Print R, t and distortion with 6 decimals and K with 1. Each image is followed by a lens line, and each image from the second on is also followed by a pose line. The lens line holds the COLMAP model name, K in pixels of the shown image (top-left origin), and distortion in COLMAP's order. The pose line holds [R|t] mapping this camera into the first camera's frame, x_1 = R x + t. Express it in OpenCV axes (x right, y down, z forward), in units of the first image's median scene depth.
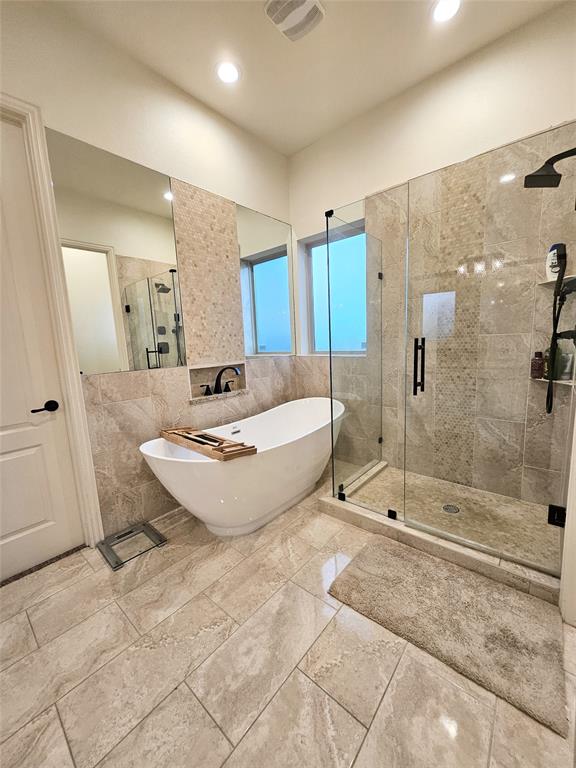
lens RADIAL K [[302.8, 0, 294.6], [0, 302.8, 382.7], [0, 0, 1]] dist [-0.000065, -0.002200]
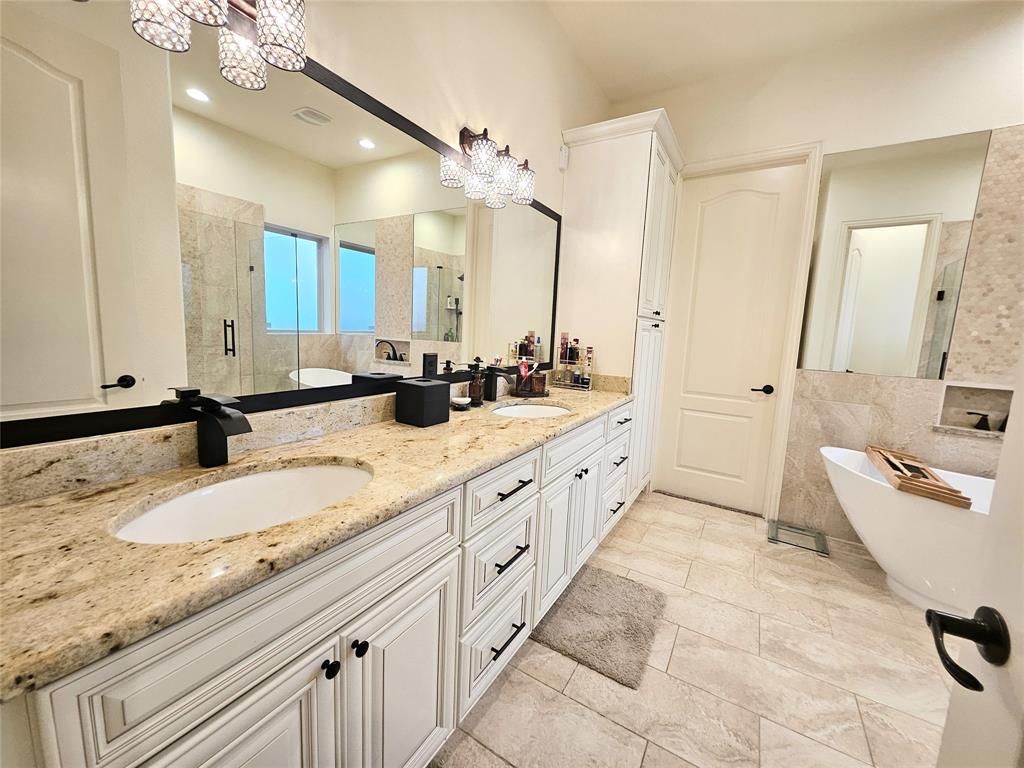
lens RADIAL K [[403.8, 0, 516.9], [0, 403.8, 382.4], [0, 0, 1]] dist [-0.000065, -0.002200]
pose [[0.164947, 0.178295, -0.970053, 0.522118], [-0.186048, 0.971493, 0.146924, -0.000120], [0.968596, 0.156241, 0.193416, -0.253036]]
